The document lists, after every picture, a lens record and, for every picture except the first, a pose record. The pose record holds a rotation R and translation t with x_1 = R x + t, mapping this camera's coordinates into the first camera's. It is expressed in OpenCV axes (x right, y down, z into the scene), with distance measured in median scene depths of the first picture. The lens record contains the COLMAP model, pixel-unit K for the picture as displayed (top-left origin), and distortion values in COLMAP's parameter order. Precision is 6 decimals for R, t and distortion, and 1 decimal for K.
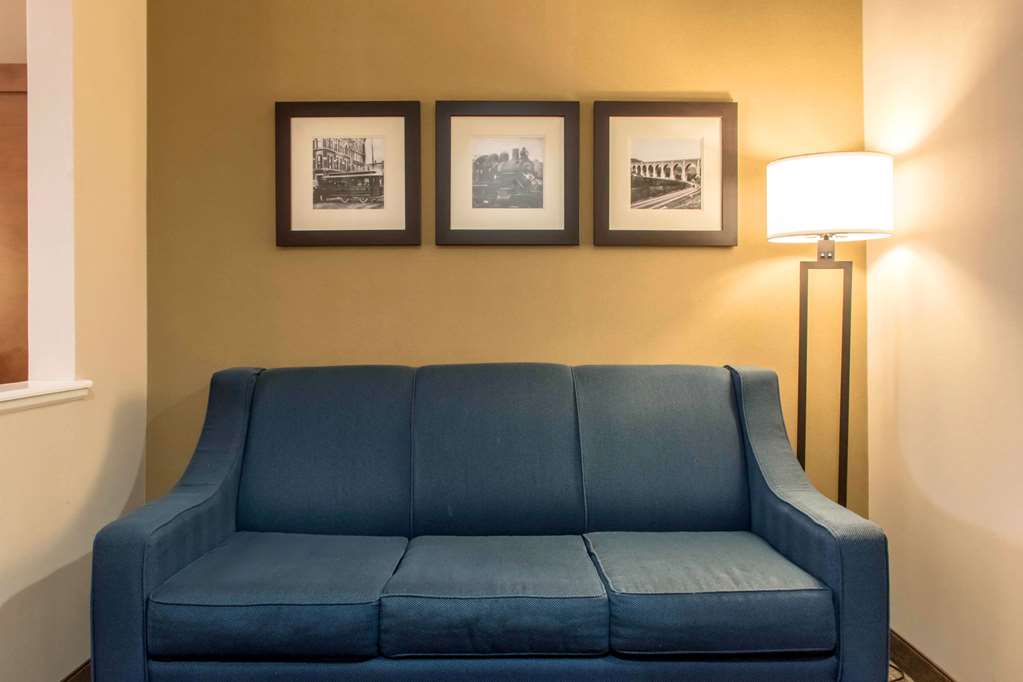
lens RADIAL K [[793.3, 0, 512.2], [0, 793.3, 311.4], [0, 0, 1]] dist [-0.001837, 0.000726]
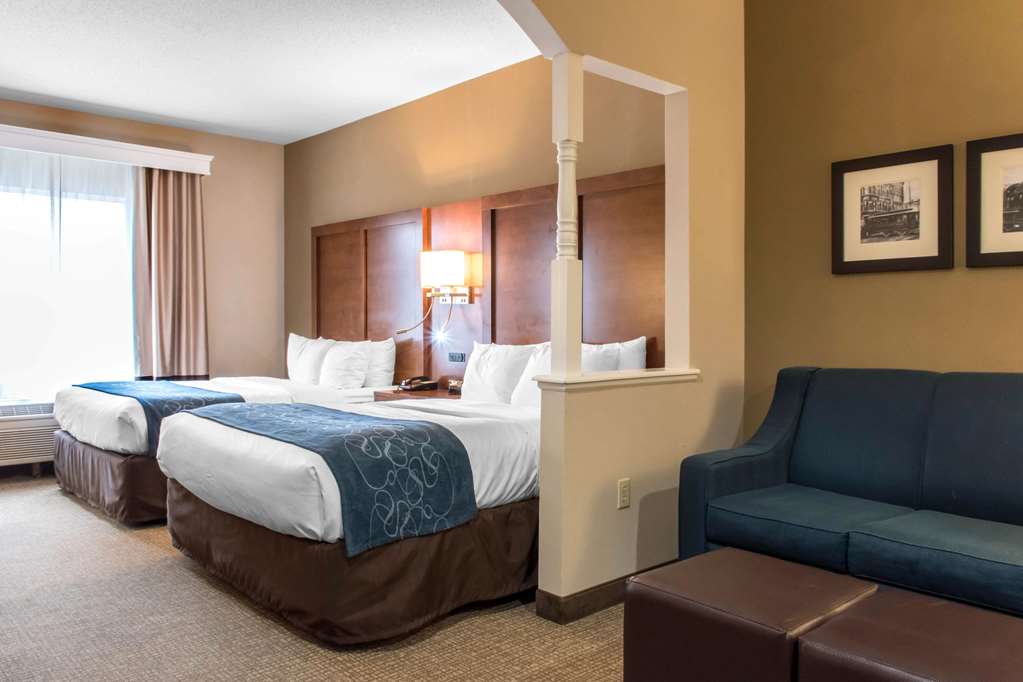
lens RADIAL K [[793.3, 0, 512.2], [0, 793.3, 311.4], [0, 0, 1]] dist [-0.001837, 0.000726]
pose [[0.661835, -0.005288, -0.749630, 0.326019], [-0.001016, 0.999968, -0.007950, -0.010620], [0.749648, 0.006023, 0.661809, -0.247506]]
